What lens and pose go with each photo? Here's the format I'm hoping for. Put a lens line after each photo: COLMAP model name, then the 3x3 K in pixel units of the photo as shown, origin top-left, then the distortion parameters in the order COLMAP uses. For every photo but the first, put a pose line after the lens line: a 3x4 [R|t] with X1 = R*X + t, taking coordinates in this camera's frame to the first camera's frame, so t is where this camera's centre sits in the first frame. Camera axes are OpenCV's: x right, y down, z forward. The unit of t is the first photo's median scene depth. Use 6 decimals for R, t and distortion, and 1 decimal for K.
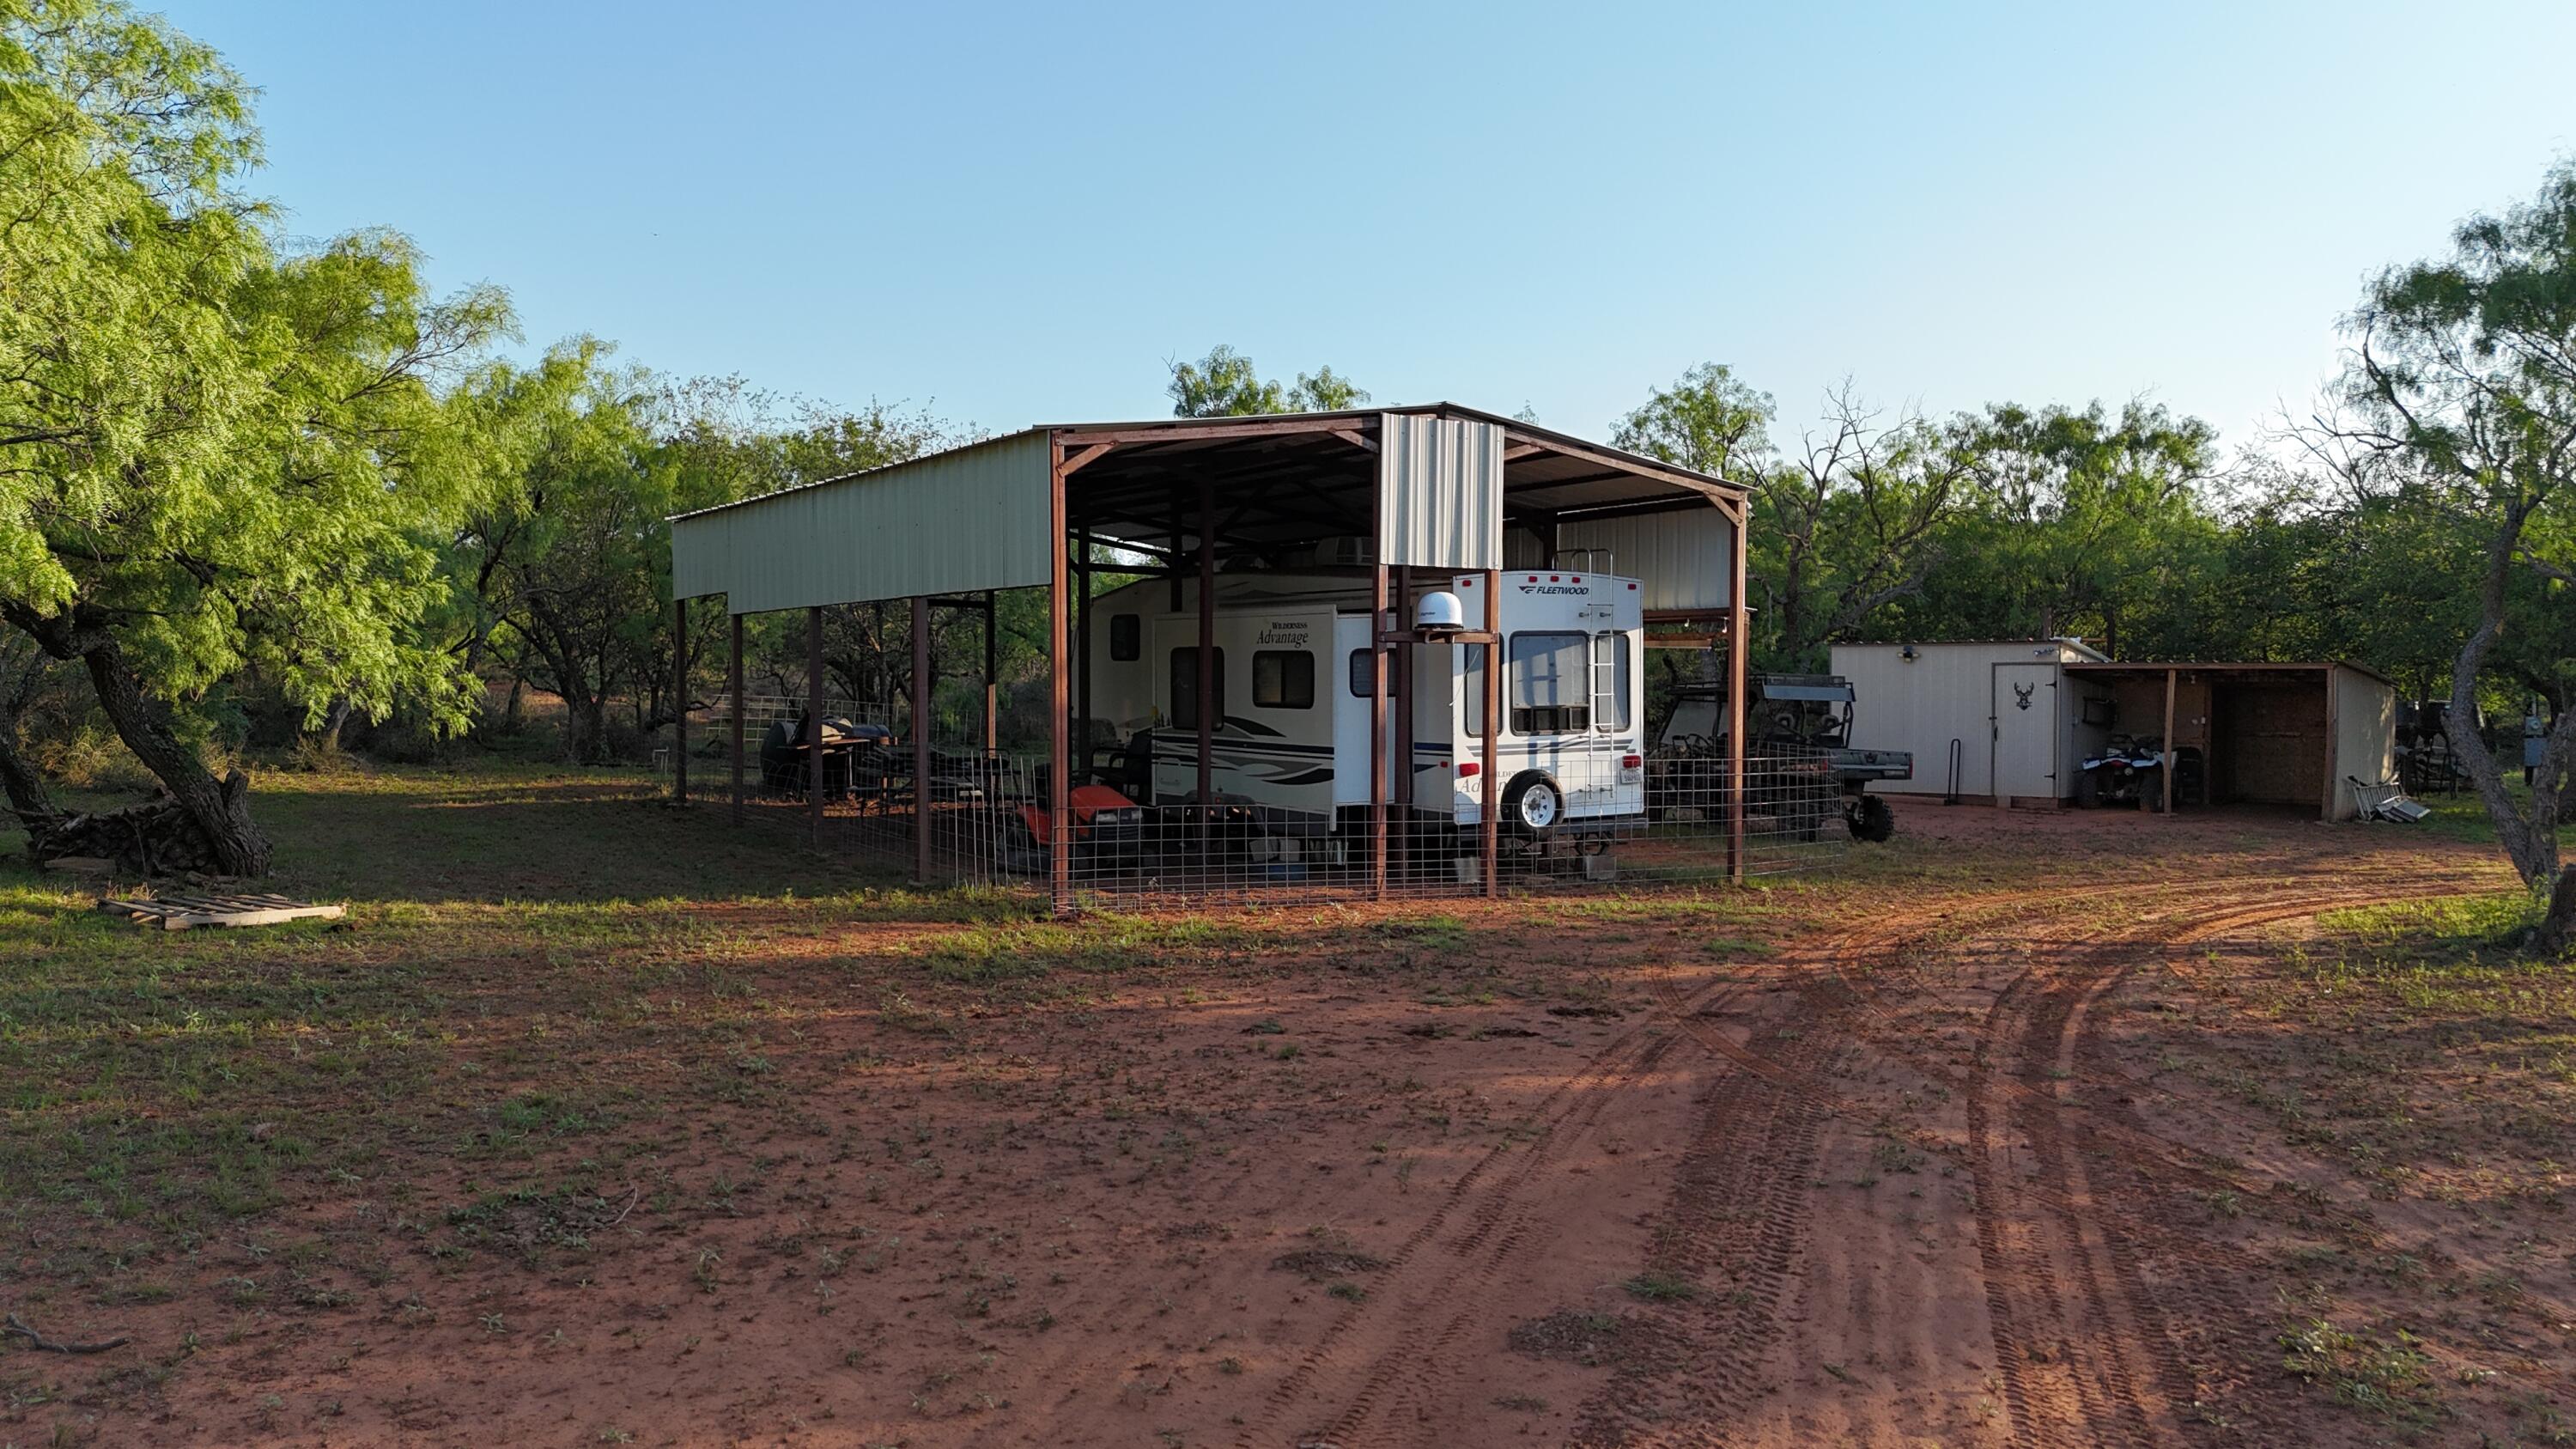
lens RADIAL K [[1809.6, 0, 1288.0], [0, 1809.6, 724.5], [0, 0, 1]] dist [0.076508, -0.107184]
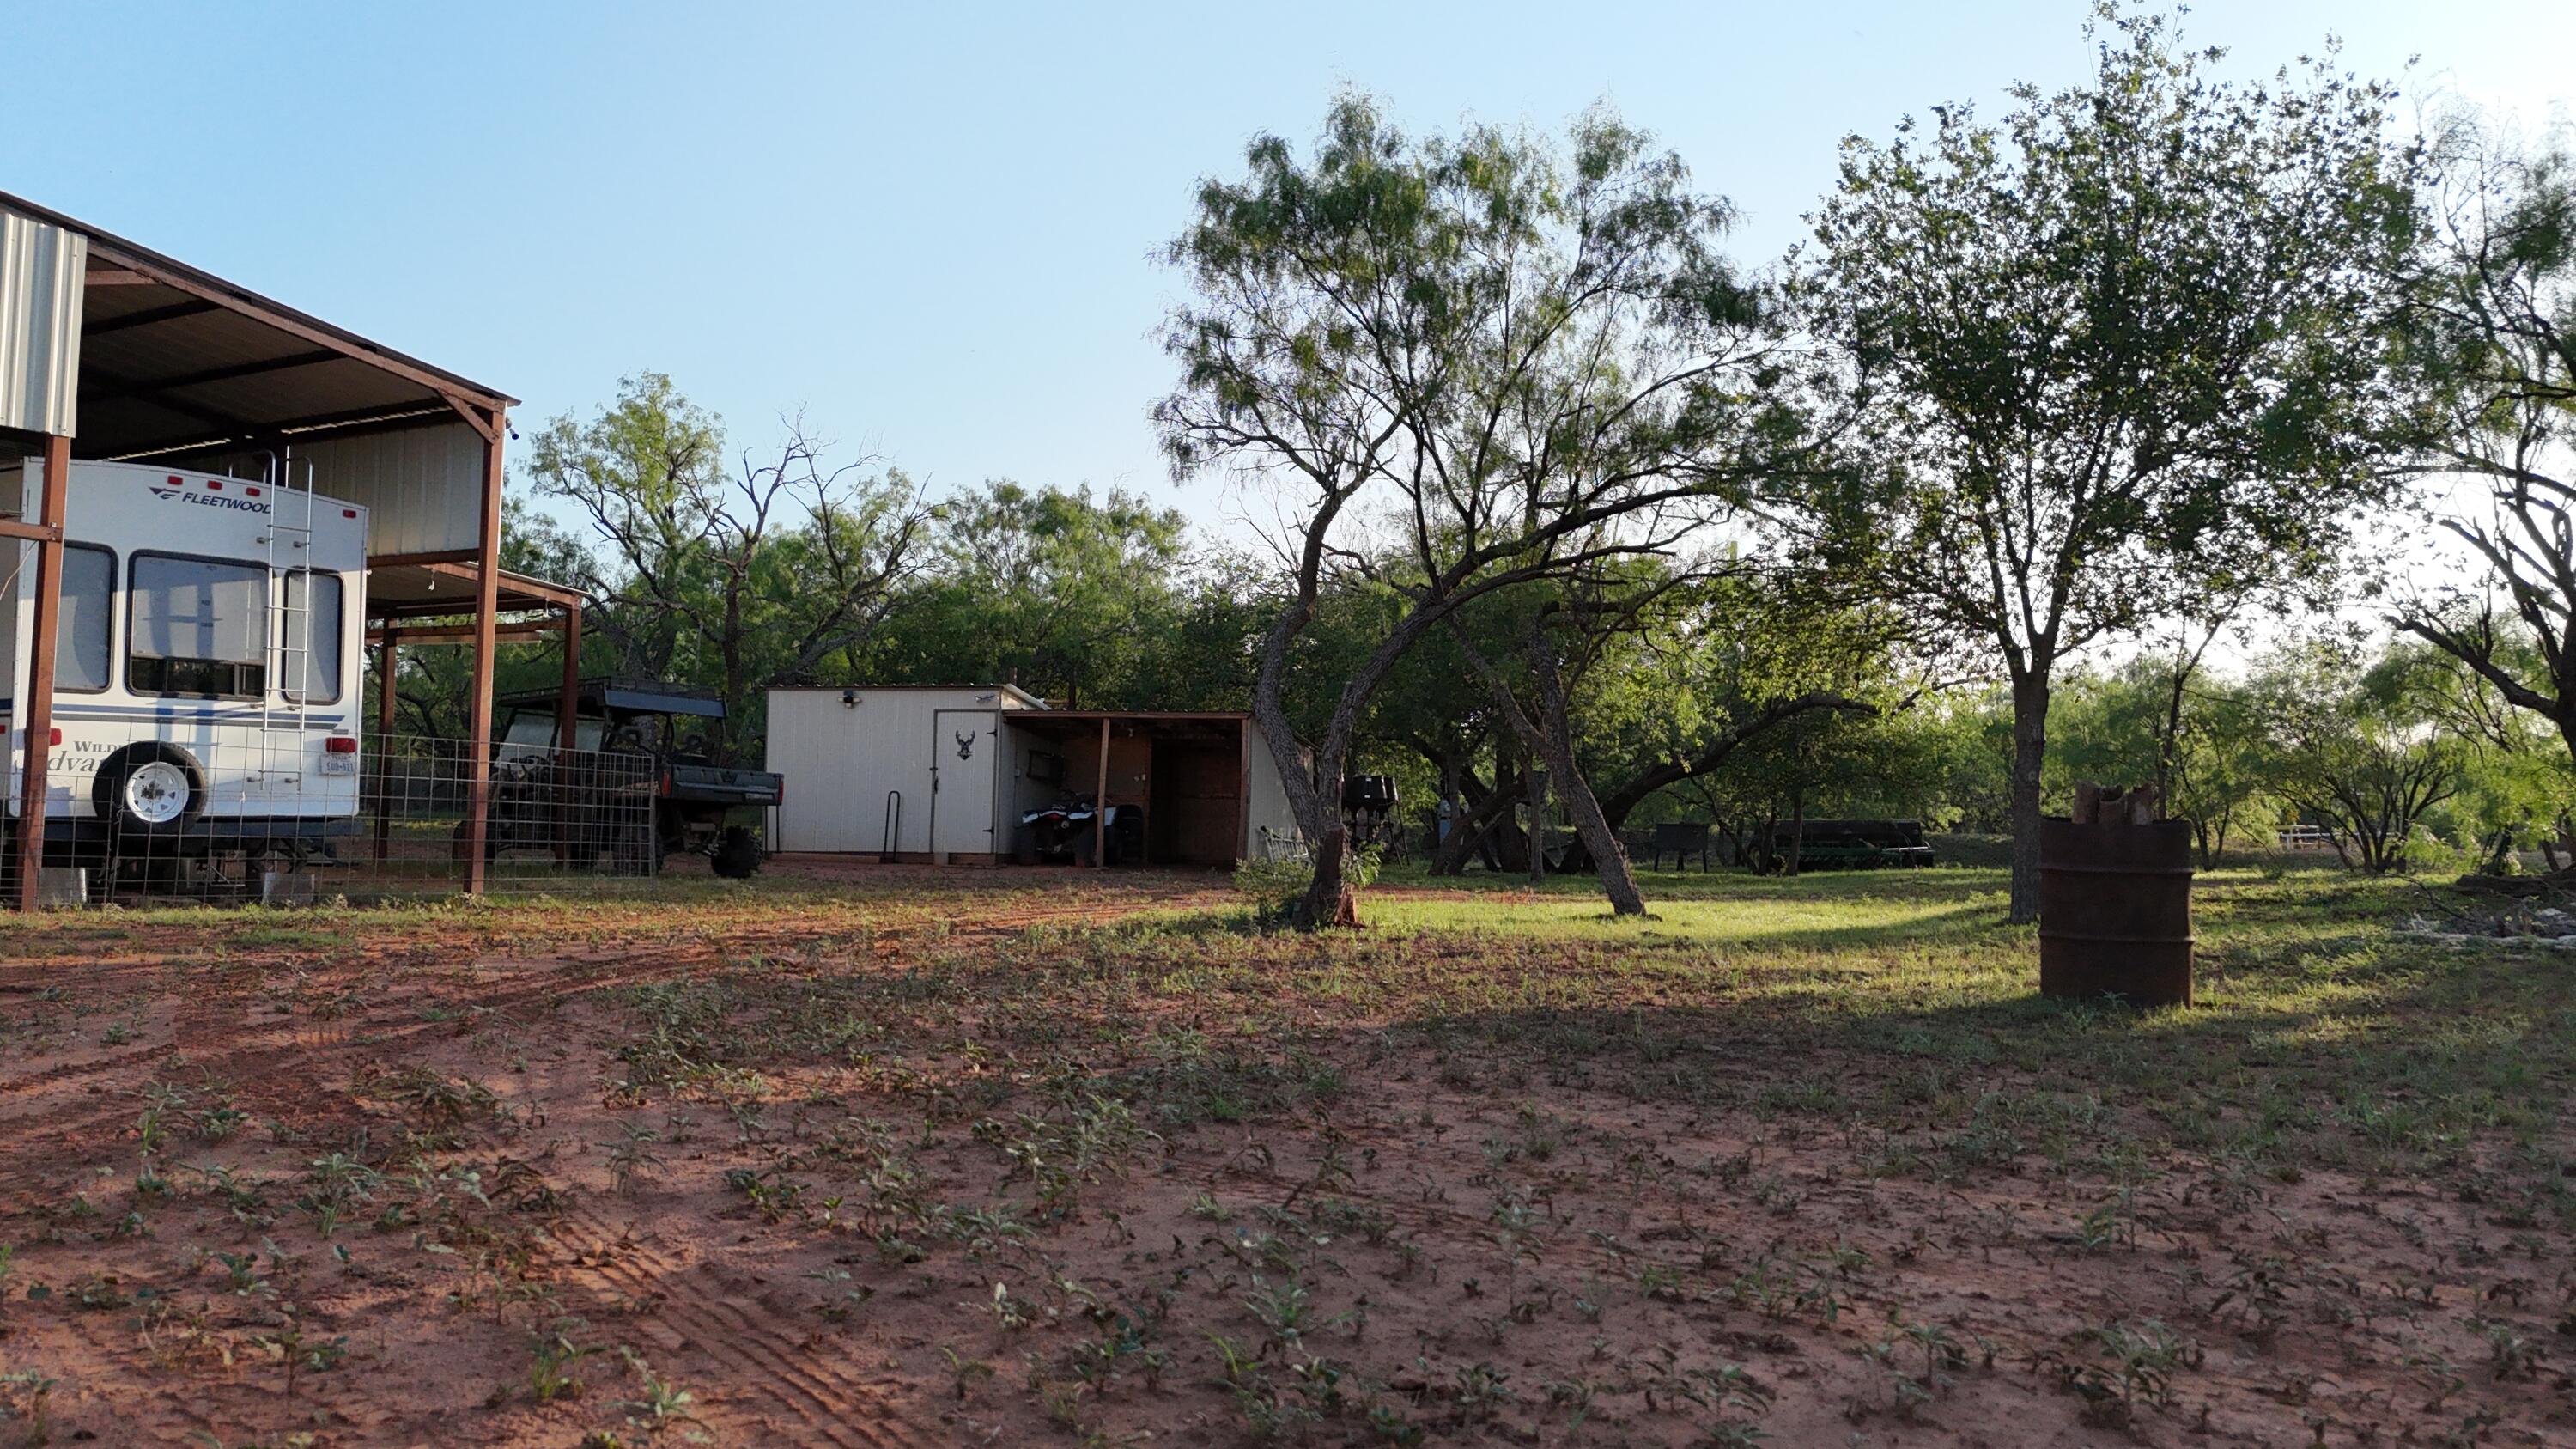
lens RADIAL K [[1809.6, 0, 1288.0], [0, 1809.6, 724.5], [0, 0, 1]] dist [0.076508, -0.107184]
pose [[0.891020, 0.037194, 0.452438, 0.133974], [-0.001106, 0.996813, -0.079768, 0.048775], [-0.453963, 0.070574, 0.888221, 0.104998]]
